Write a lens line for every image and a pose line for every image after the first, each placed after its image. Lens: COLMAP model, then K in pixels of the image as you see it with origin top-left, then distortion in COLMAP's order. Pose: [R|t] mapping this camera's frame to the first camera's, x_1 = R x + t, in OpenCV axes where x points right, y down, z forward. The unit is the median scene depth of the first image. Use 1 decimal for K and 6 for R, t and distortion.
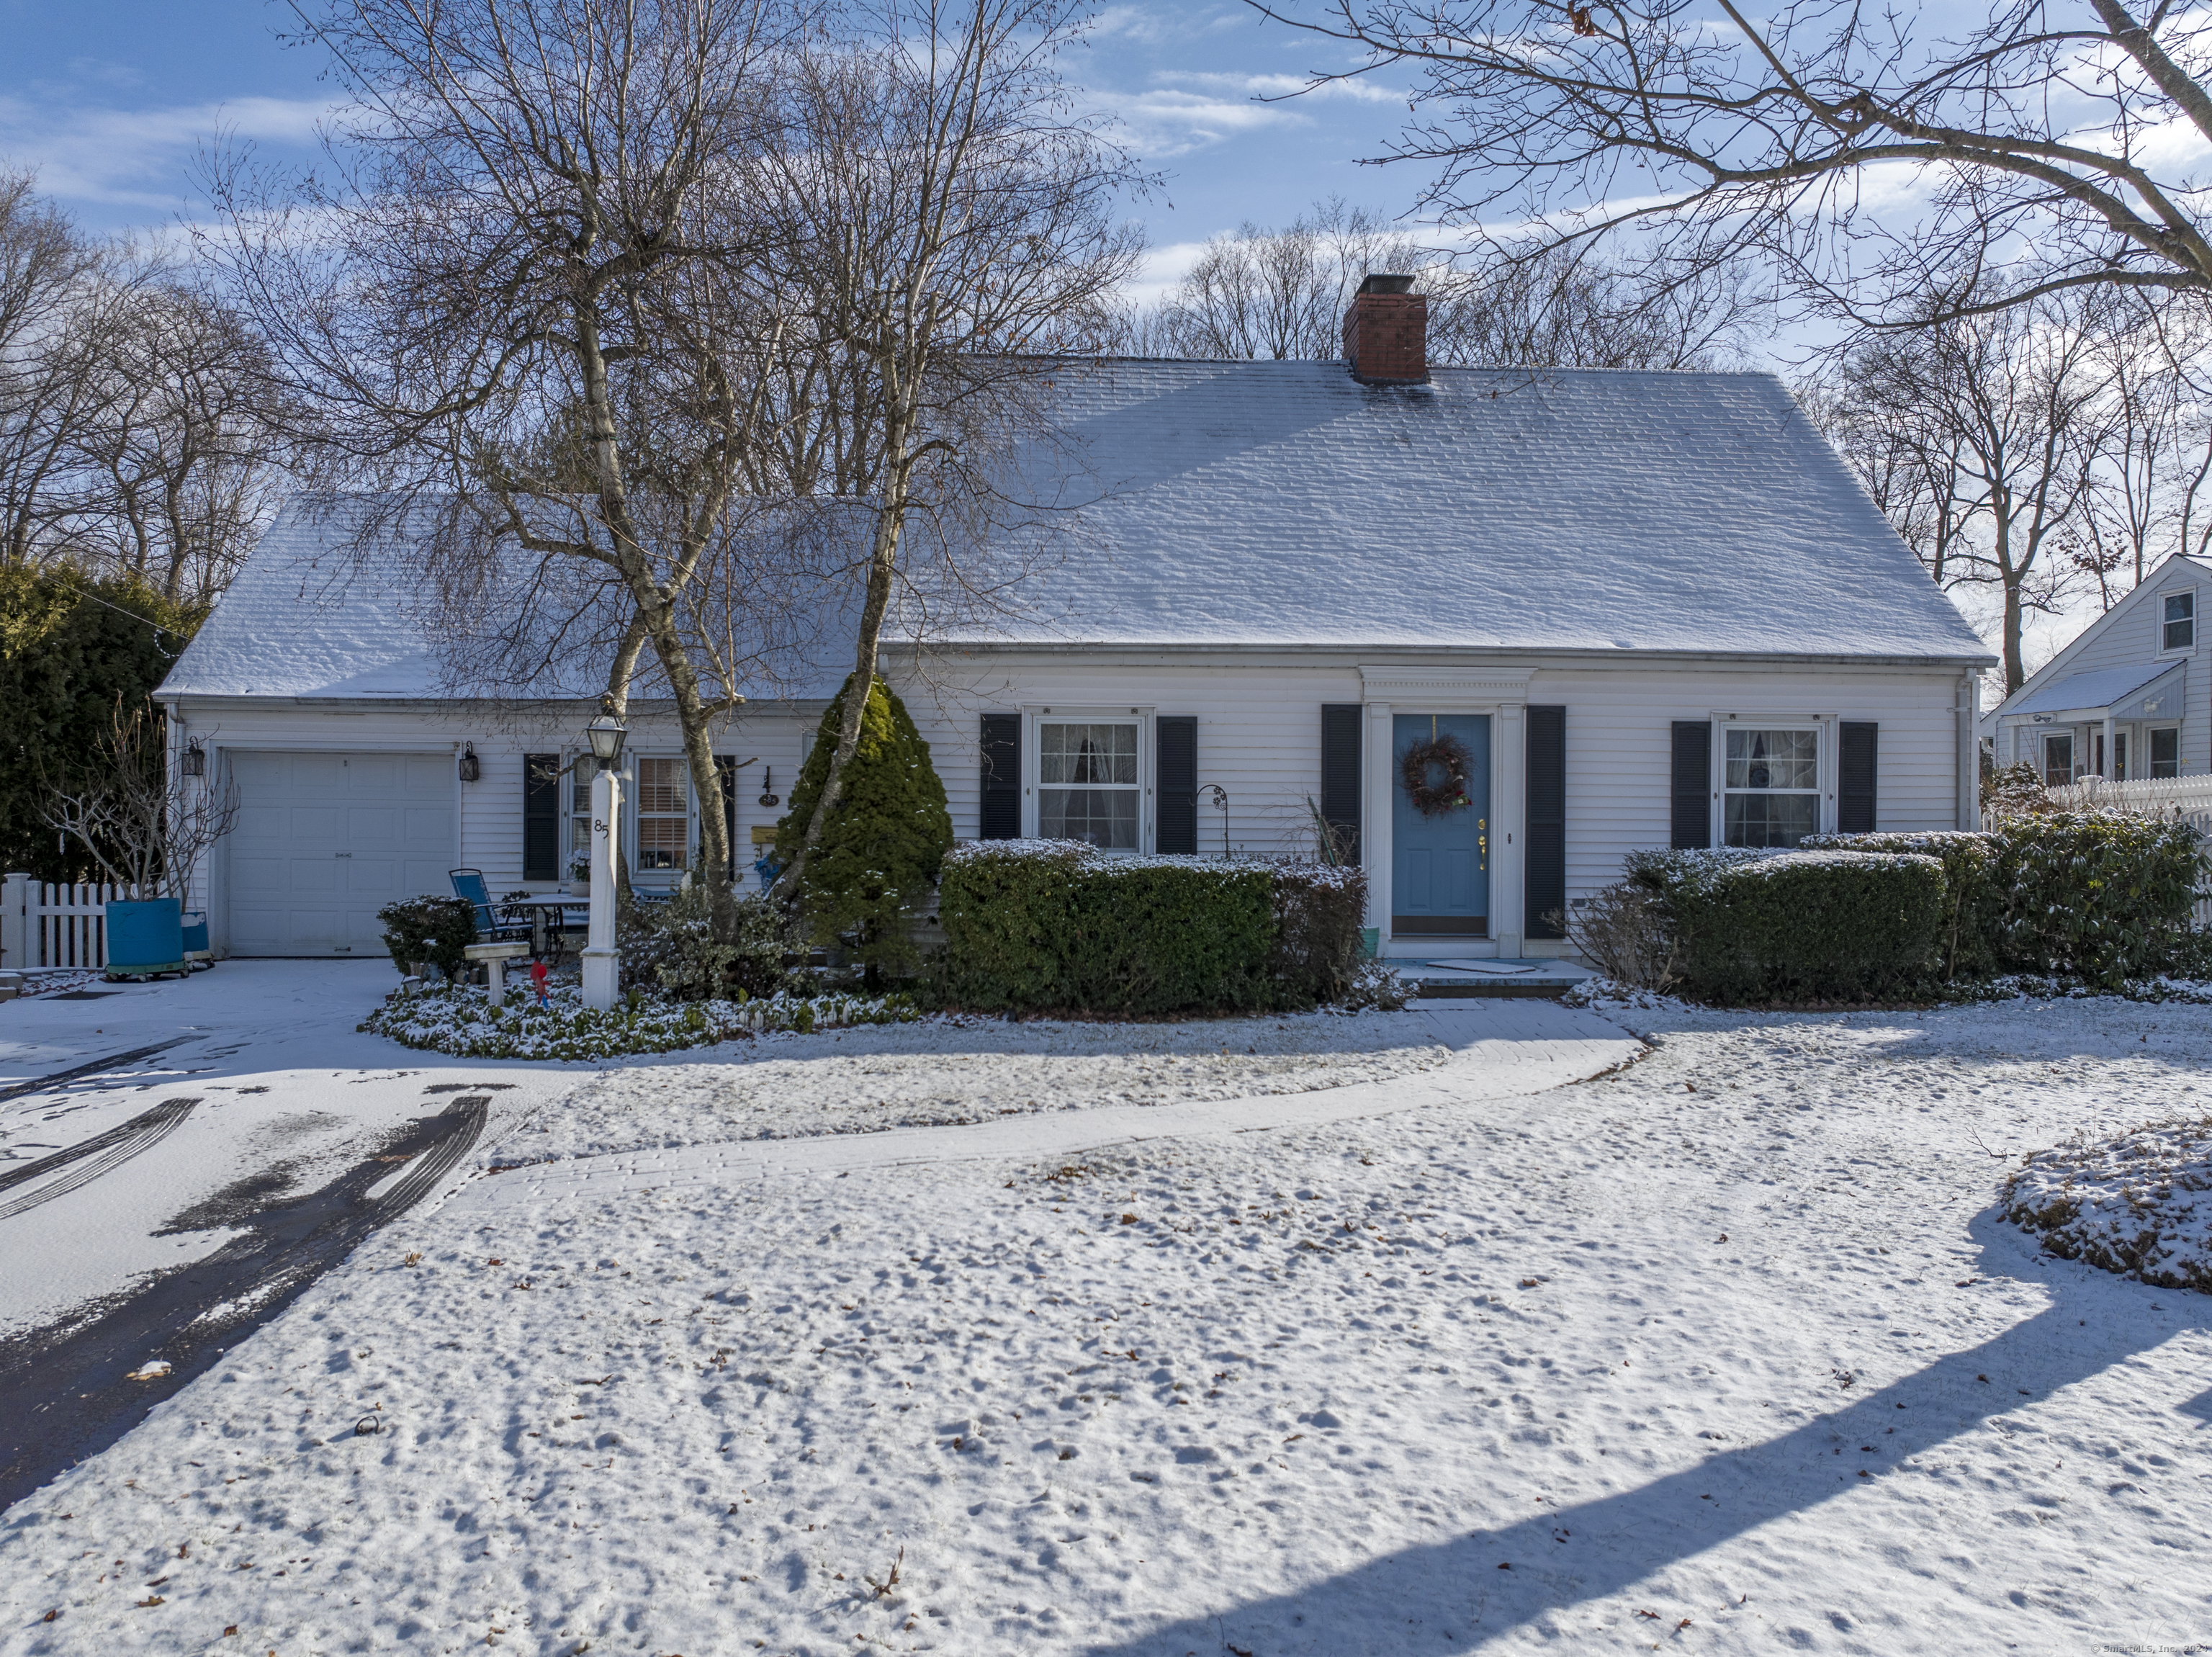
lens RADIAL K [[1532.6, 0, 1106.2], [0, 1532.6, 827.0], [0, 0, 1]] dist [-0.041315, -0.000844]
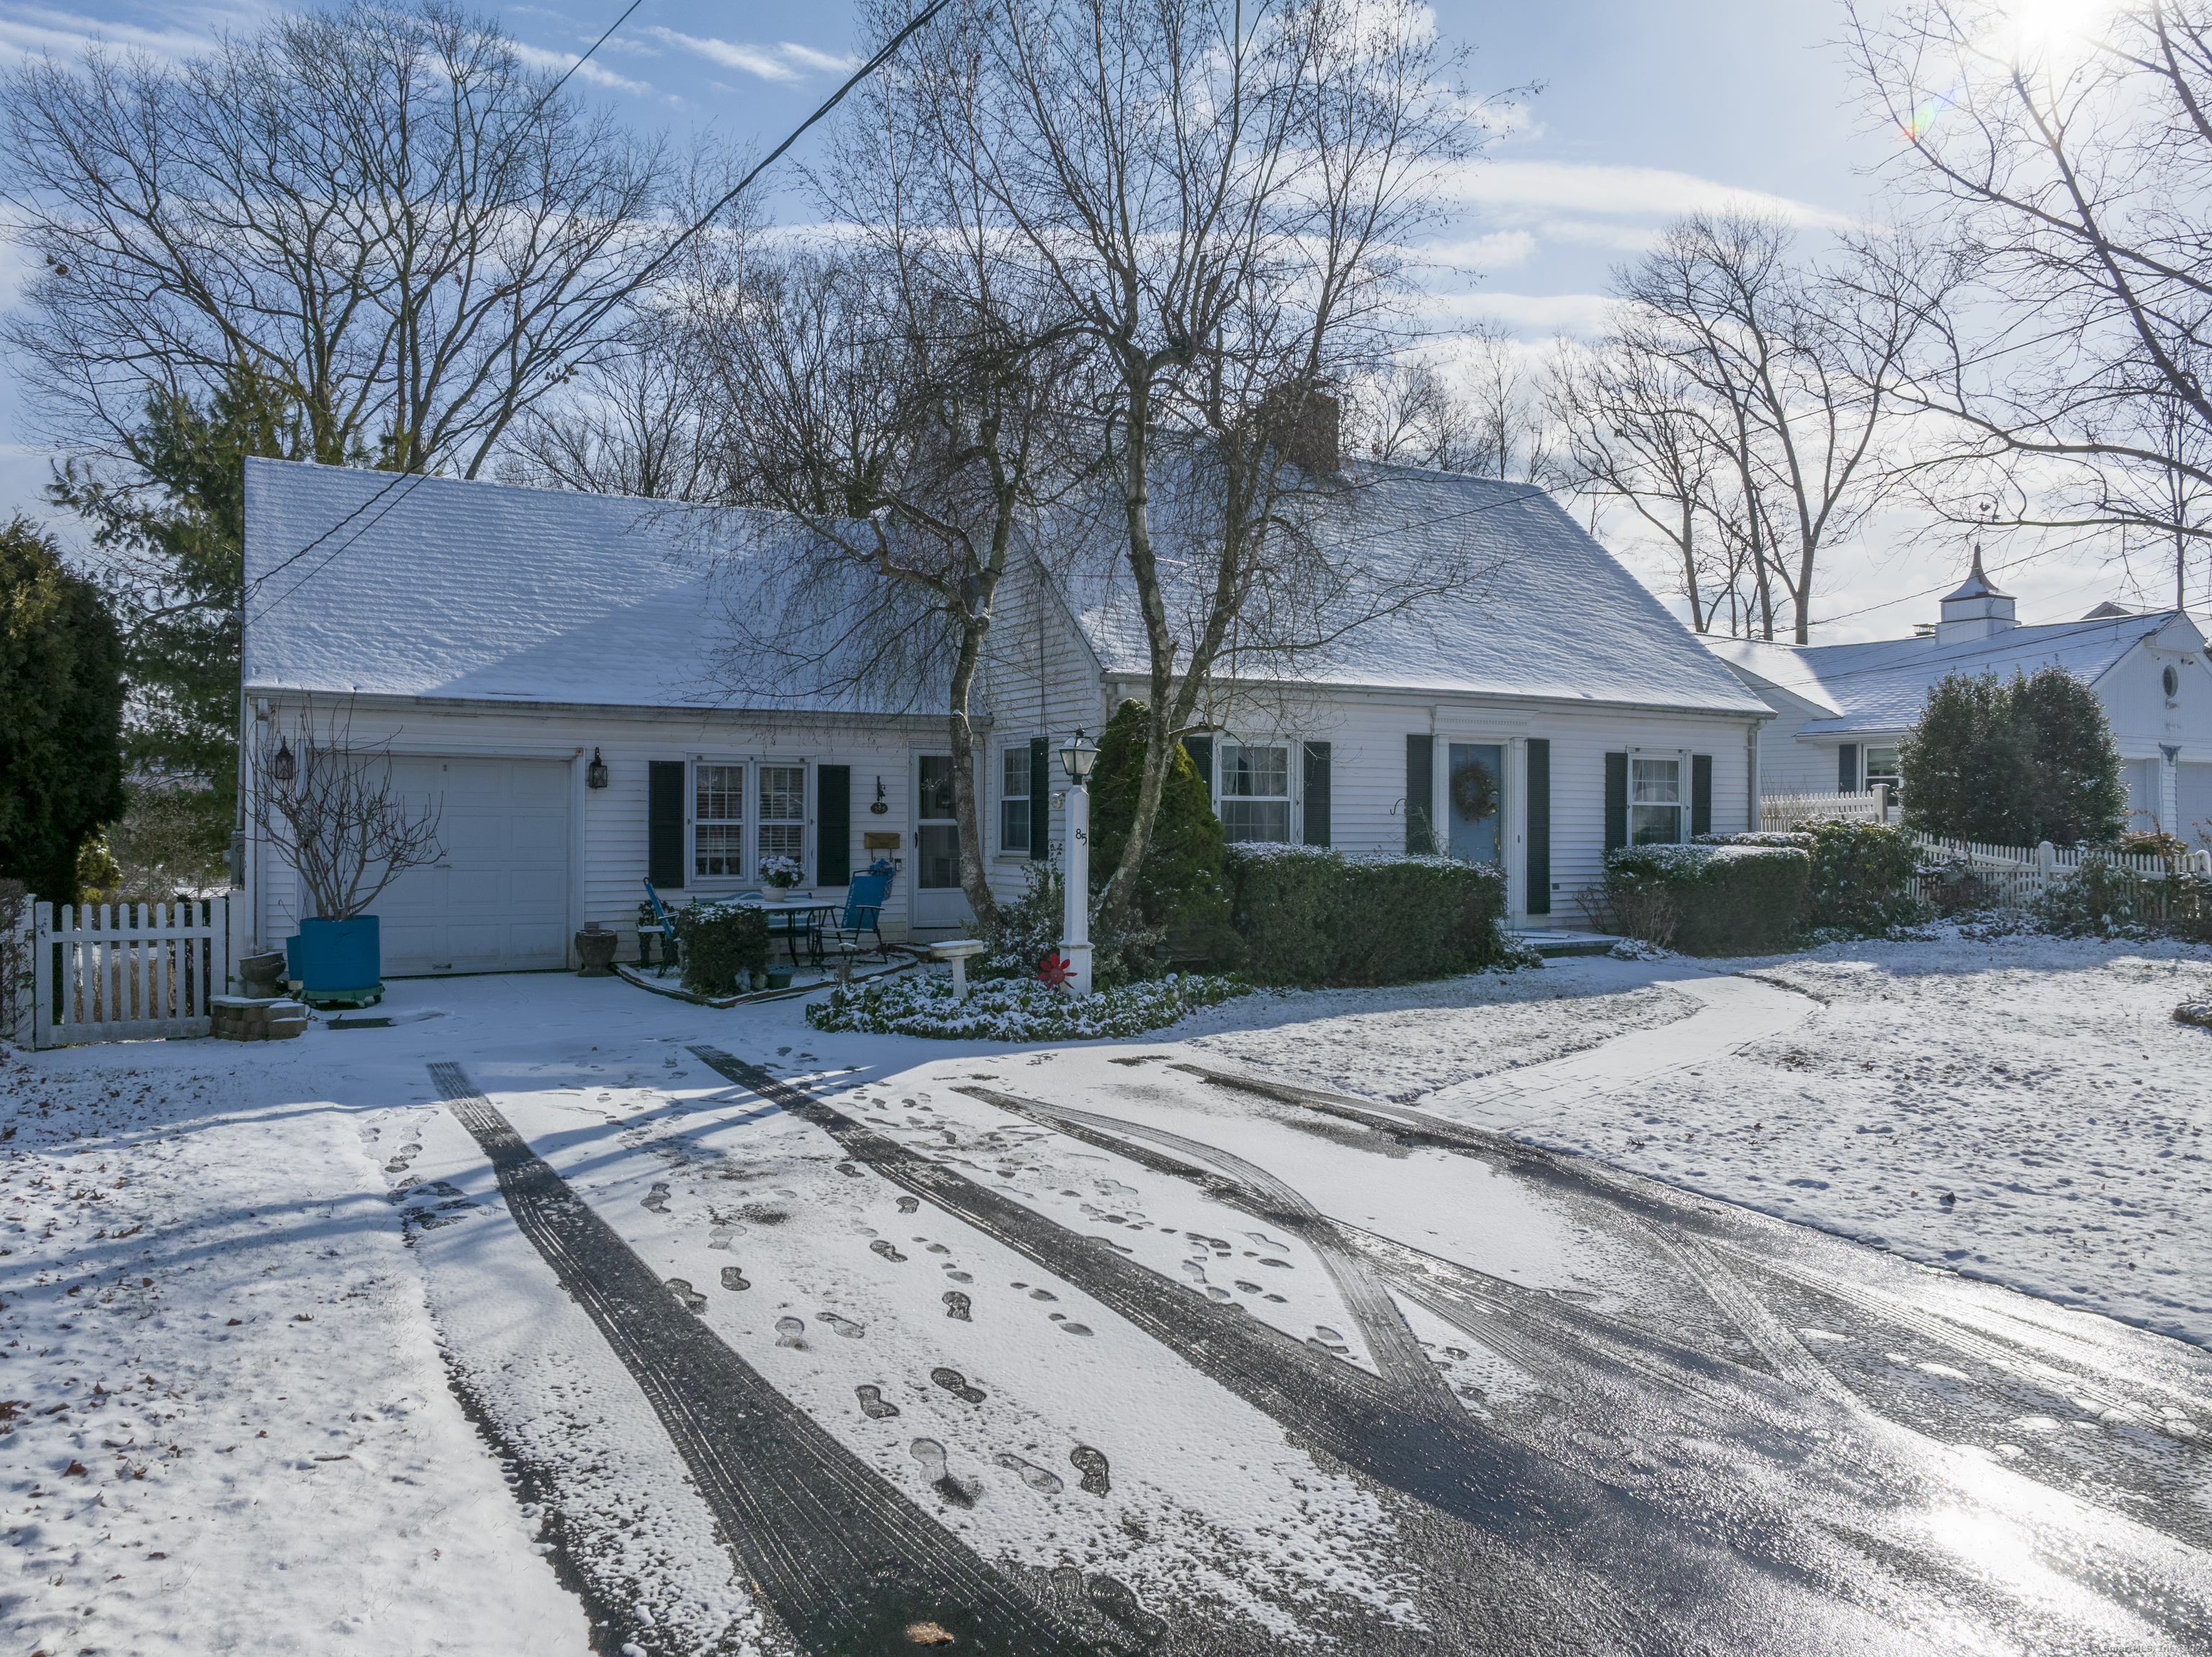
lens RADIAL K [[1532.6, 0, 1102.9], [0, 1532.6, 823.6], [0, 0, 1]] dist [-0.041315, -0.000844]
pose [[0.893705, -0.003709, 0.448639, -0.655265], [0.005221, 0.999984, -0.002132, -0.004454], [-0.448624, 0.004248, 0.893710, -0.026064]]
